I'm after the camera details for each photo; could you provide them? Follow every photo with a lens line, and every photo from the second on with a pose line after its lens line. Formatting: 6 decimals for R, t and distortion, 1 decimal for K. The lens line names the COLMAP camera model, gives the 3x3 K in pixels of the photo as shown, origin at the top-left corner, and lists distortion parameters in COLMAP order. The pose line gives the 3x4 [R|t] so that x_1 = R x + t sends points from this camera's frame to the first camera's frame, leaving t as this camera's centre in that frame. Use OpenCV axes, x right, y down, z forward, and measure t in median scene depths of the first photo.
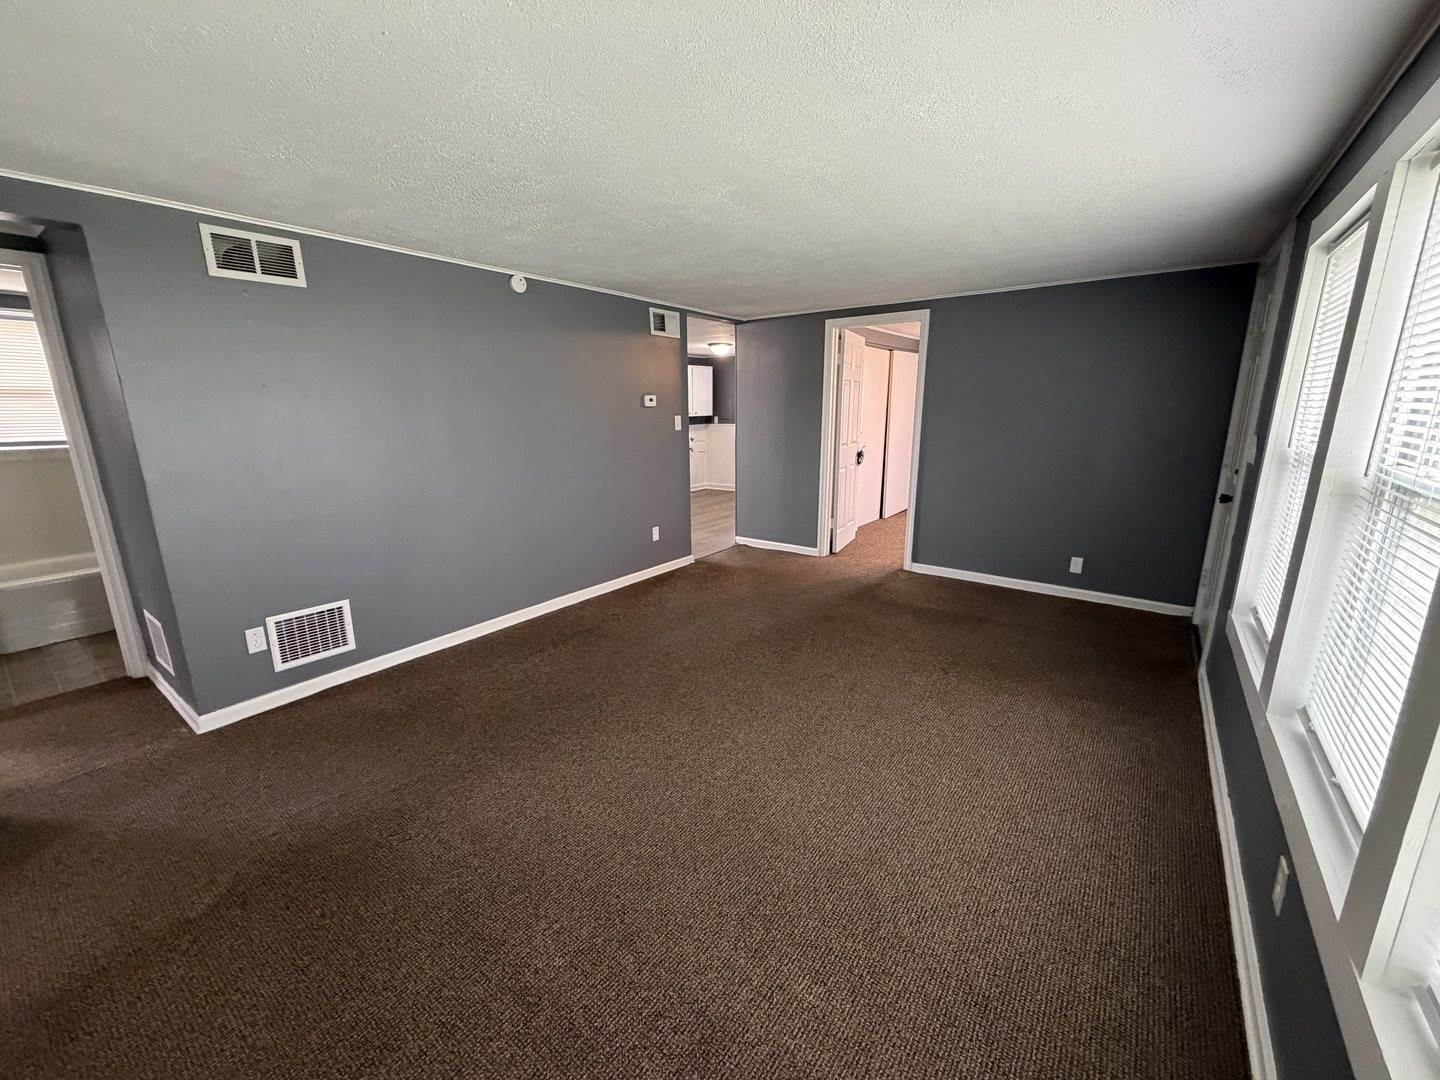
lens RADIAL K [[578.6, 0, 715.9], [0, 578.6, 538.6], [0, 0, 1]] dist [-0.001596, 0.005809]
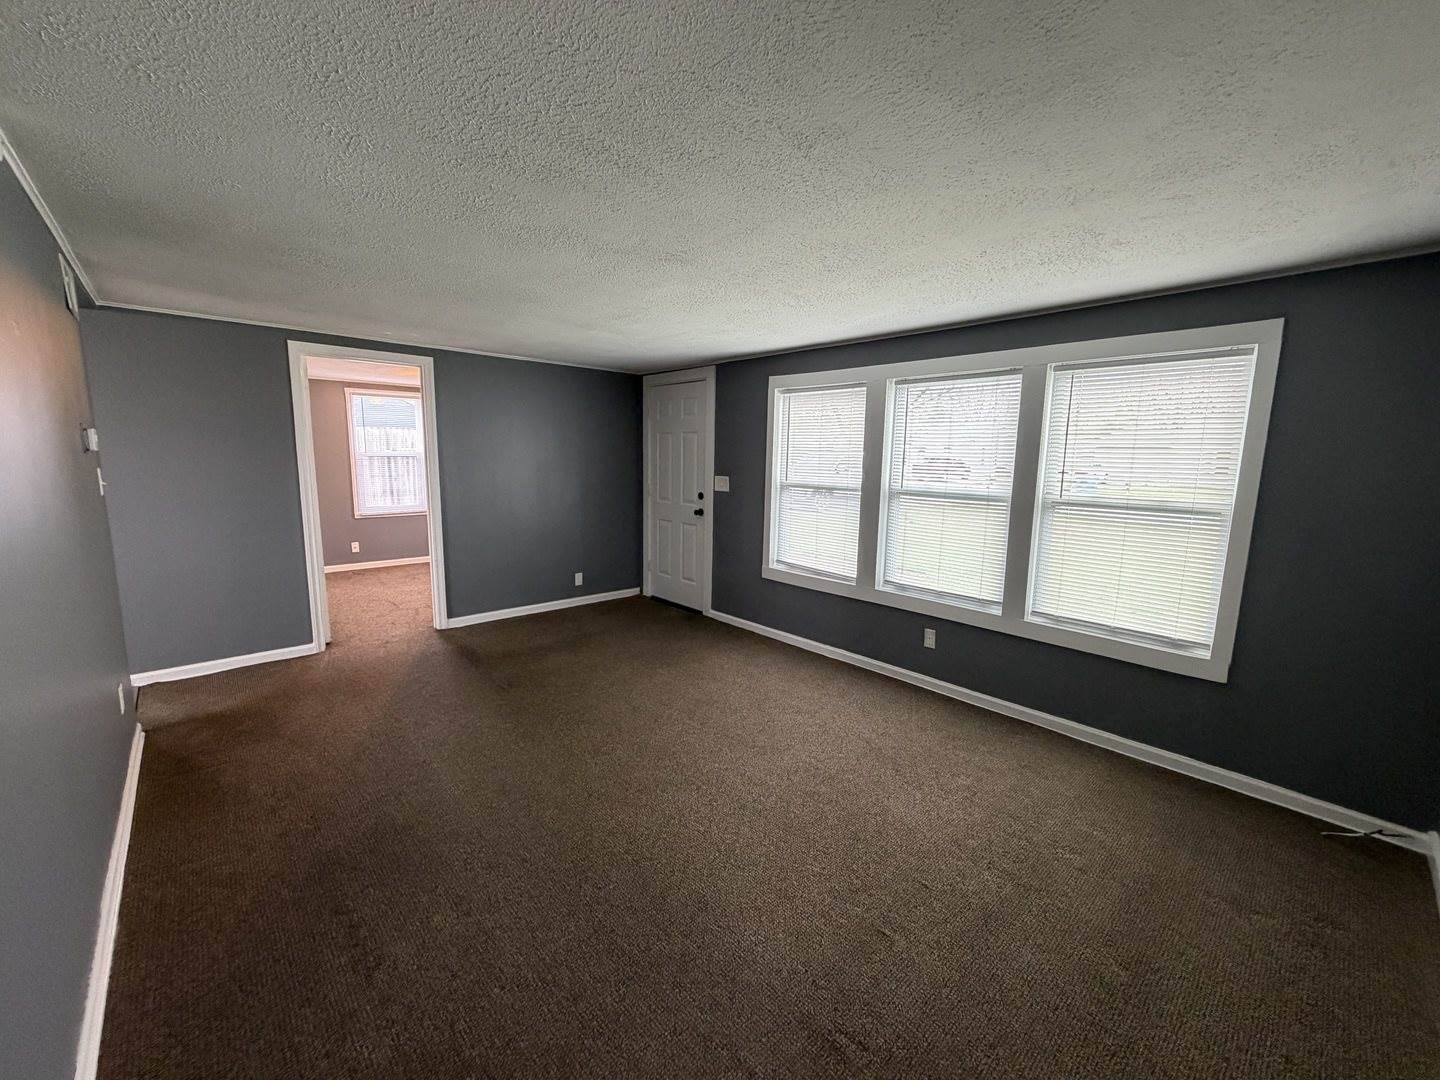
lens RADIAL K [[578.6, 0, 715.9], [0, 578.6, 538.6], [0, 0, 1]] dist [-0.001596, 0.005809]
pose [[0.200406, -0.135812, 0.970254, -0.510463], [0.209022, 0.973470, 0.093089, -0.090238], [-0.957156, 0.184149, 0.223477, 0.377024]]
